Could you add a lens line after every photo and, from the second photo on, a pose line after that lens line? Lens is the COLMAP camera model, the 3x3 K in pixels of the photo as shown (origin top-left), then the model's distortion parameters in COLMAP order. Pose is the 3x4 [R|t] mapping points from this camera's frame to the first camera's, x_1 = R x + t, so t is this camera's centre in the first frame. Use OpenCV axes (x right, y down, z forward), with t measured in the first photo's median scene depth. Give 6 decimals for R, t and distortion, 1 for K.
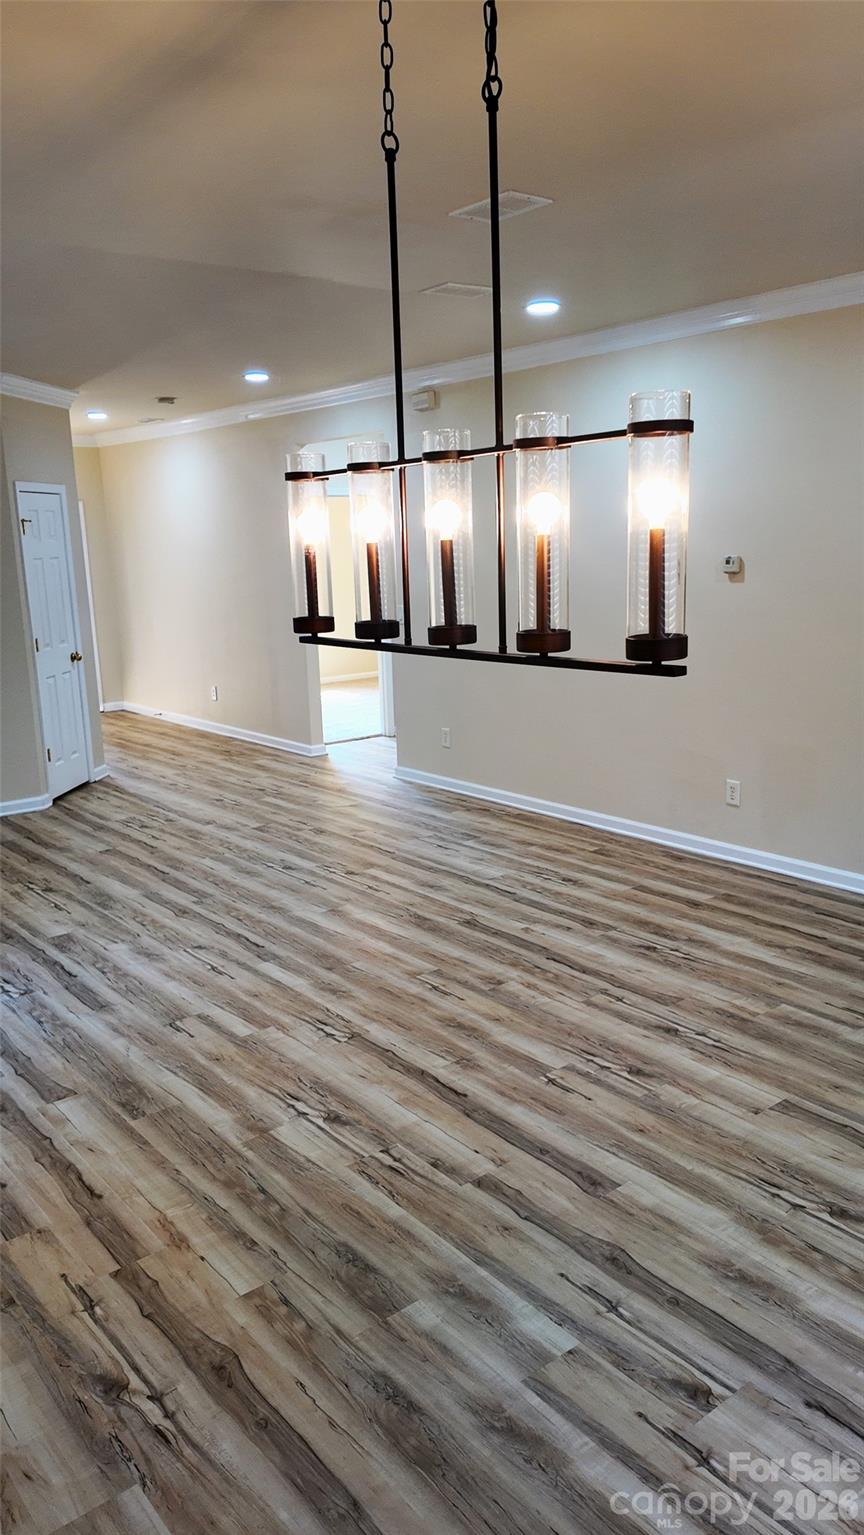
lens RADIAL K [[1110.8, 0, 435.7], [0, 1110.8, 773.3], [0, 0, 1]] dist [0.130311, -0.220952]
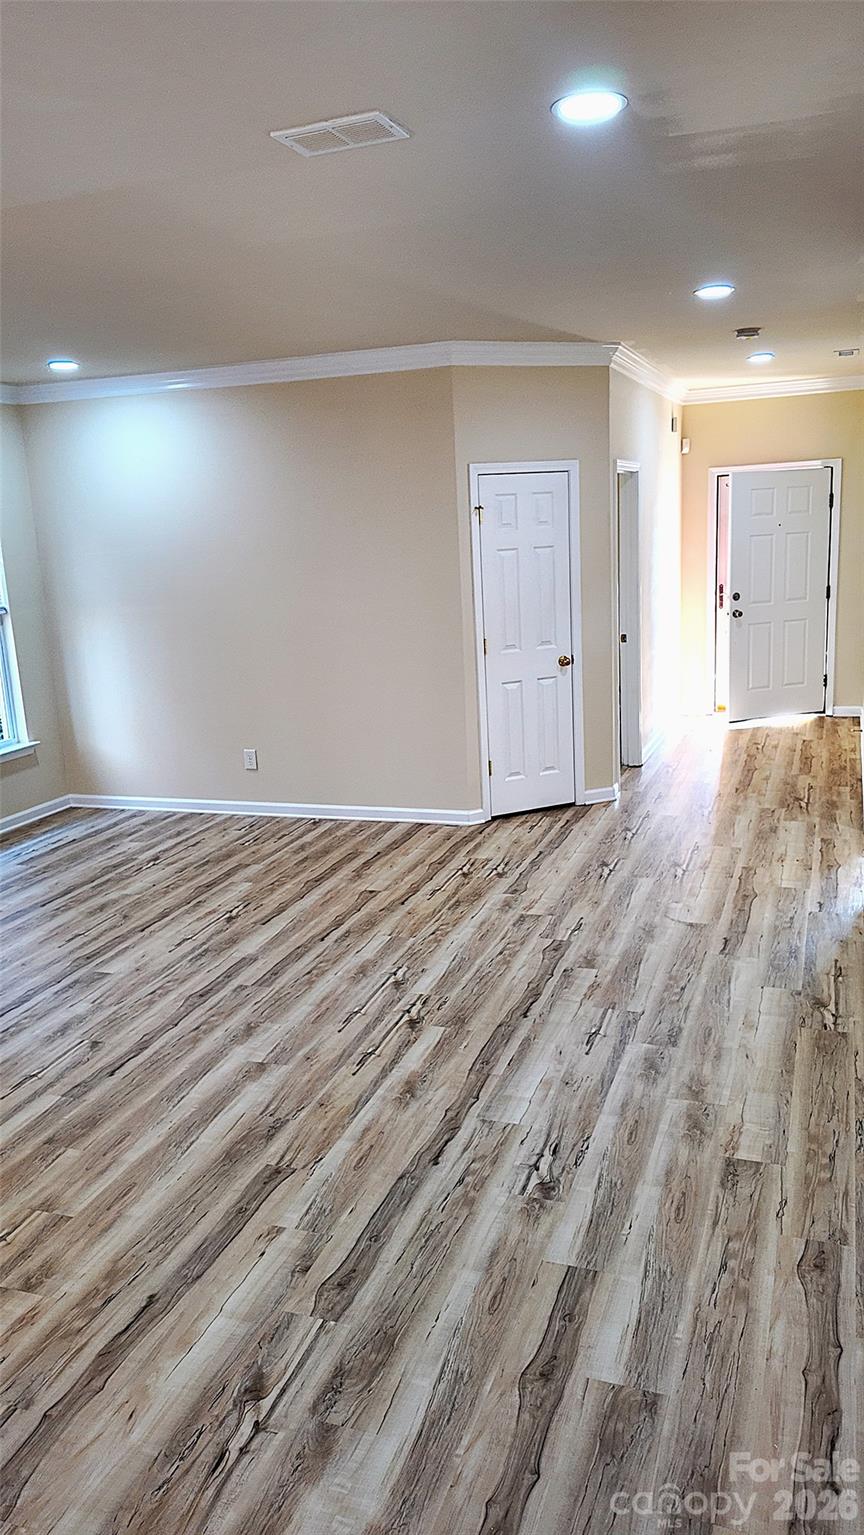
lens RADIAL K [[1110.8, 0, 435.7], [0, 1110.8, 773.3], [0, 0, 1]] dist [0.130311, -0.220952]
pose [[0.524547, 0.189396, -0.830048, 0.609632], [-0.145921, 0.980516, 0.131514, -0.199706], [0.838784, 0.052136, 0.541963, 0.777364]]
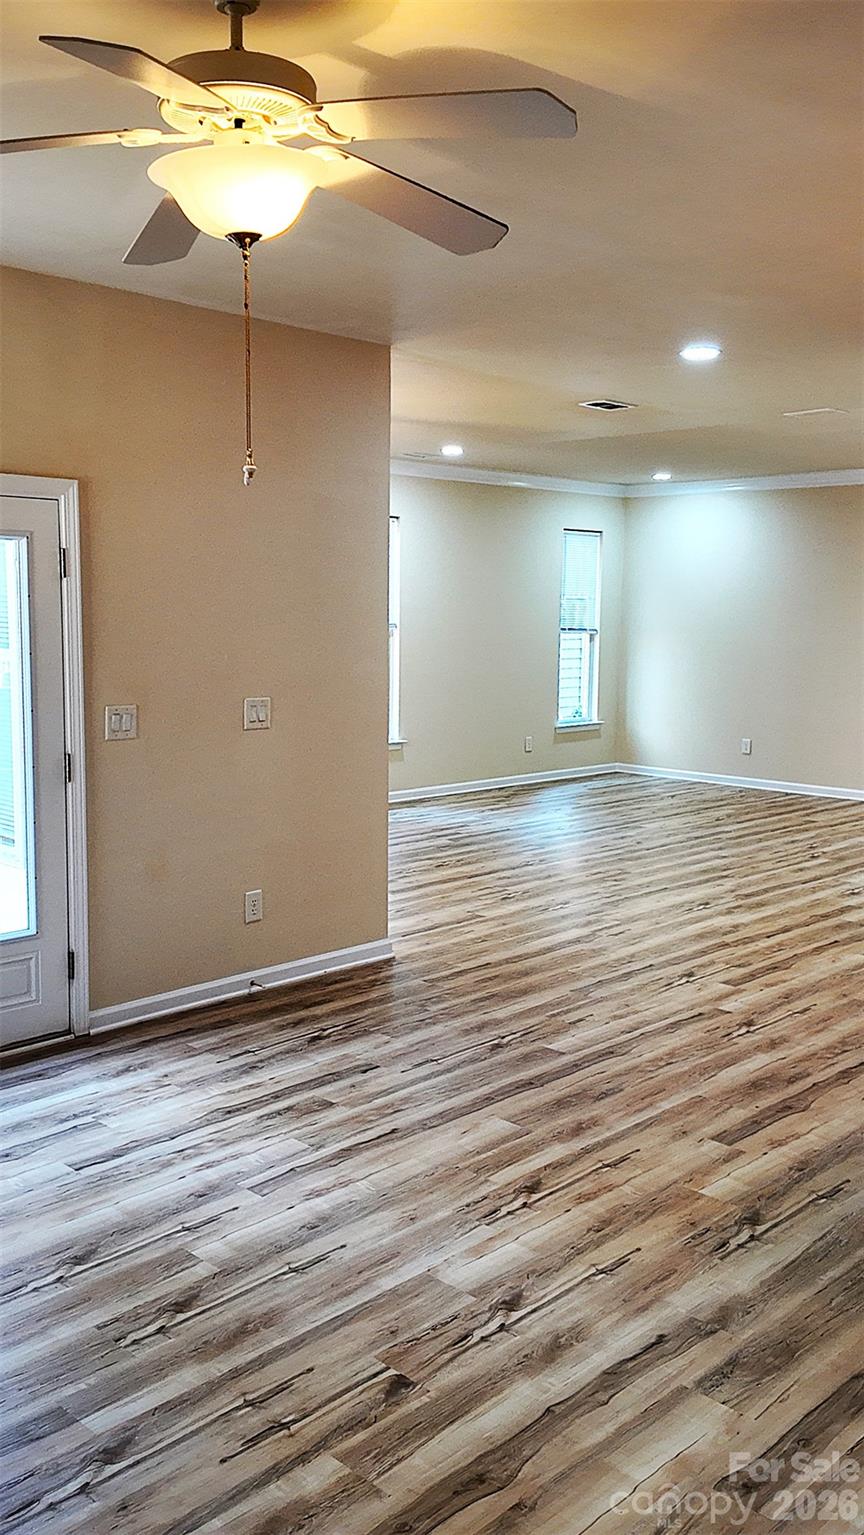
lens RADIAL K [[1321.5, 0, 432.0], [0, 1321.5, 767.5], [0, 0, 1]] dist [0.123115, -0.000984]
pose [[0.121524, 0.156091, -0.980239, 1.654631], [-0.226196, 0.965928, 0.125770, -0.124254], [0.966471, 0.206443, 0.152690, 0.421773]]
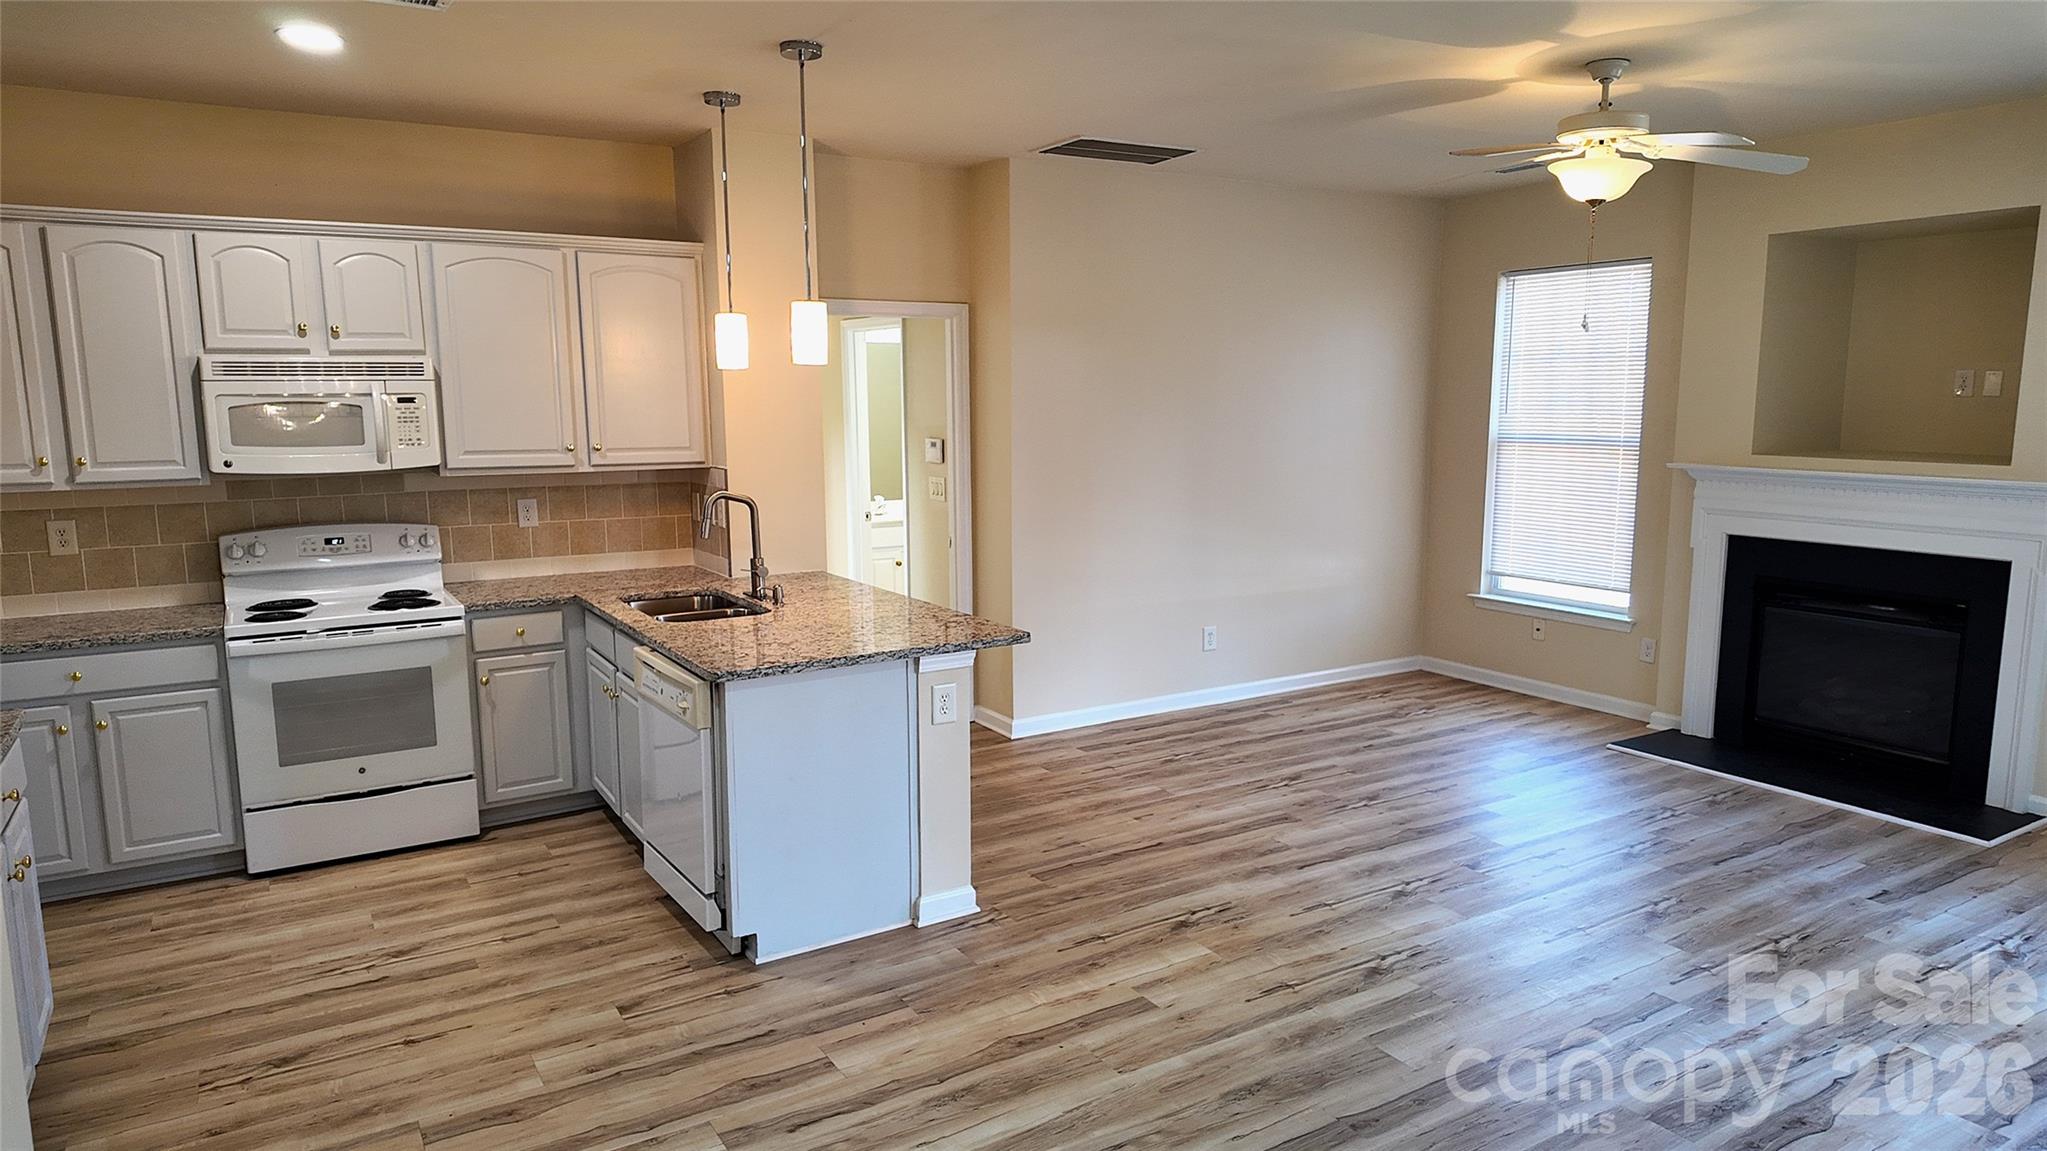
lens RADIAL K [[1275.2, 0, 1011.7], [0, 1275.2, 572.8], [0, 0, 1]] dist [0.004851, -0.000068]
pose [[0.131055, -0.117440, 0.984394, 0.125402], [0.210763, 0.973560, 0.088088, -0.147961], [-0.968712, 0.195929, 0.152342, 0.705793]]
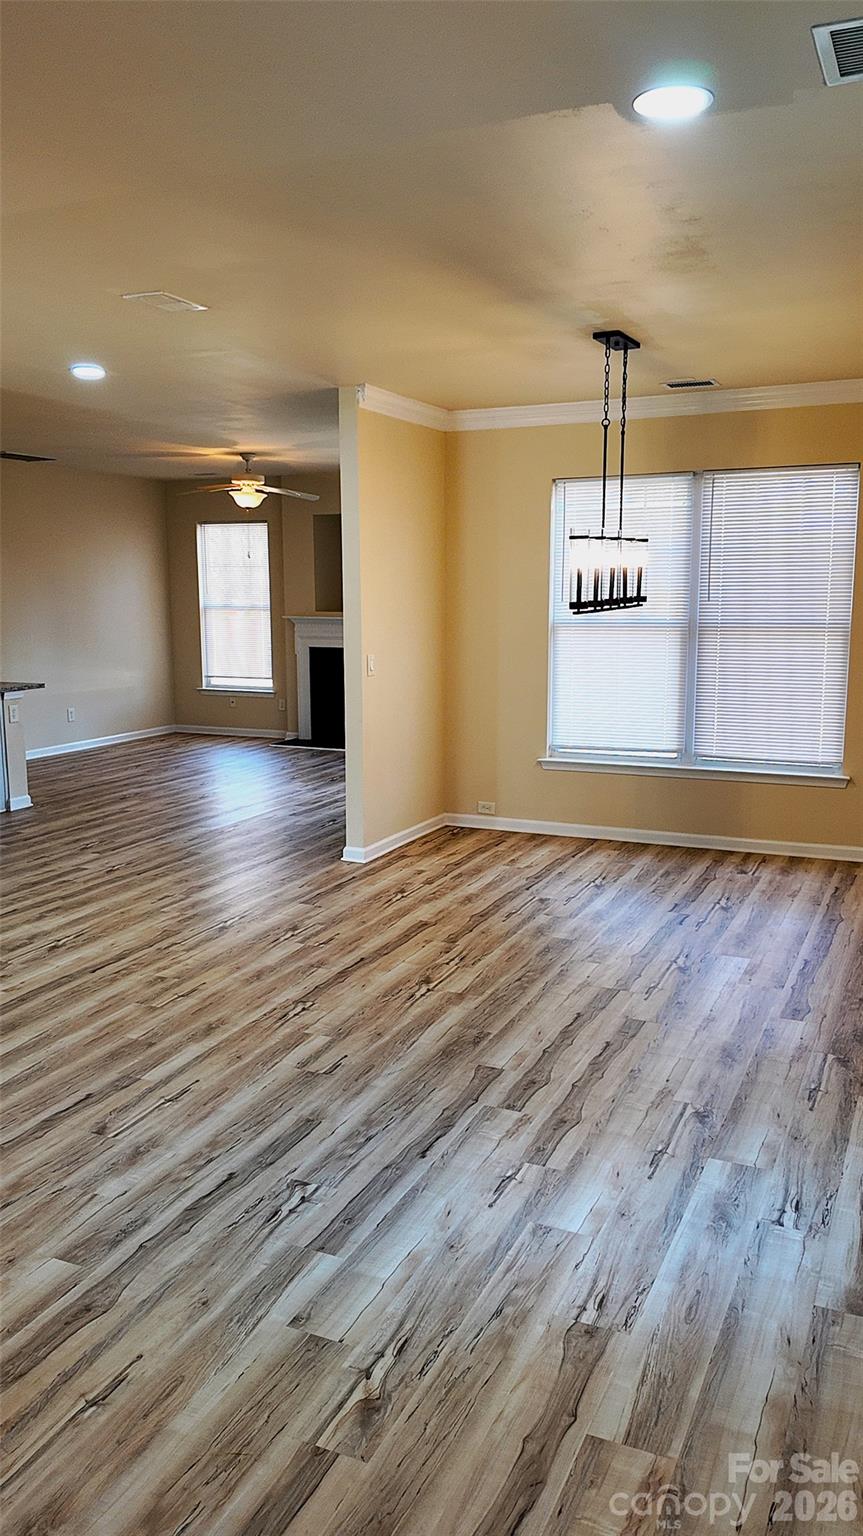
lens RADIAL K [[1156.2, 0, 431.5], [0, 1156.2, 768.0], [0, 0, 1]] dist [0.146723, -0.249008]
pose [[-0.452381, -0.112086, 0.884753, -0.979507], [0.205825, 0.952166, 0.225867, -0.196518], [-0.867749, 0.284282, -0.407672, 1.101258]]
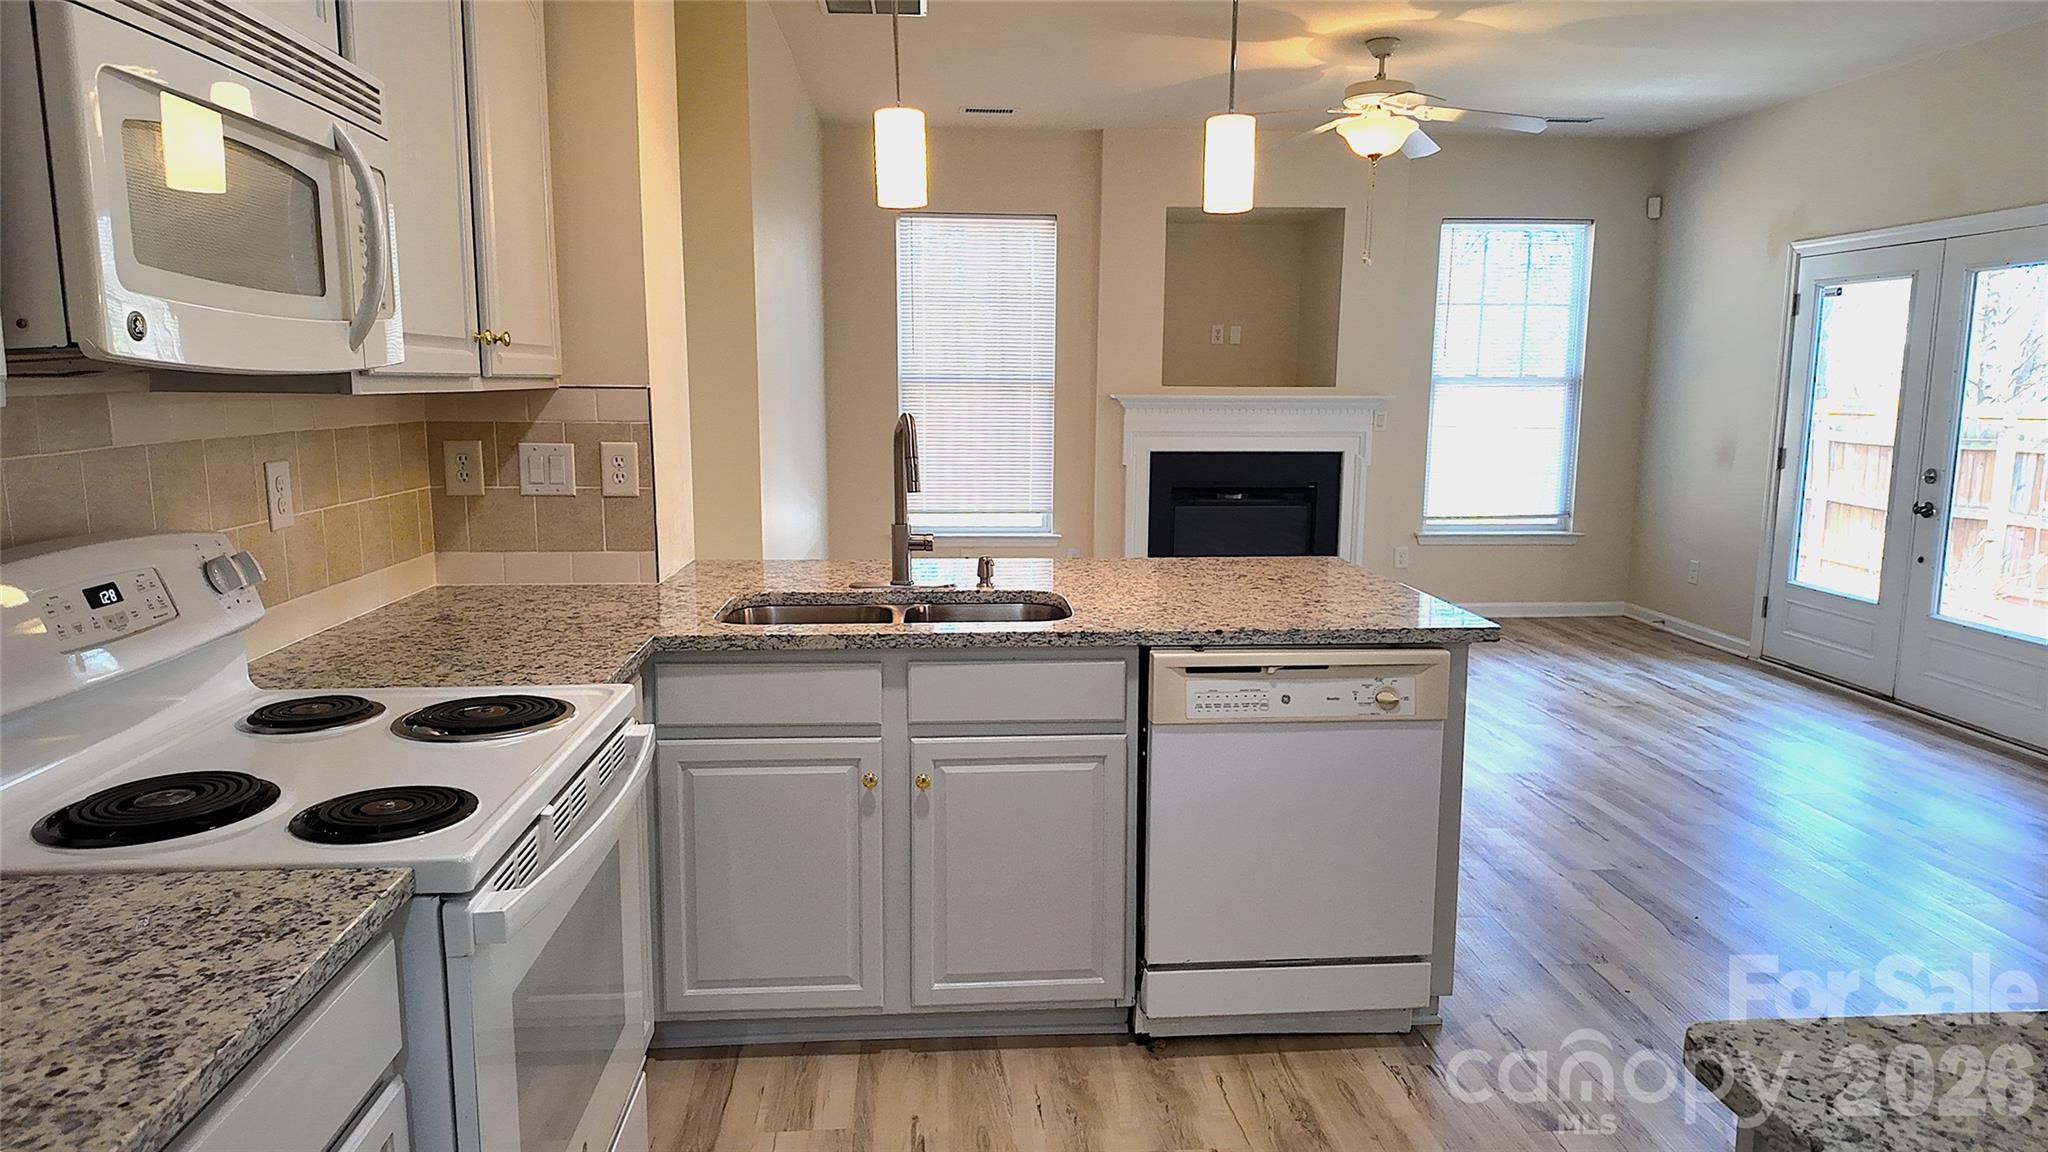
lens RADIAL K [[1275.8, 0, 1012.2], [0, 1275.8, 573.3], [0, 0, 1]] dist [0.004851, -0.000068]
pose [[-0.815429, -0.061442, 0.575588, 0.703904], [0.140169, 0.943800, 0.299323, -0.272998], [-0.561631, 0.324756, -0.760989, 1.530473]]
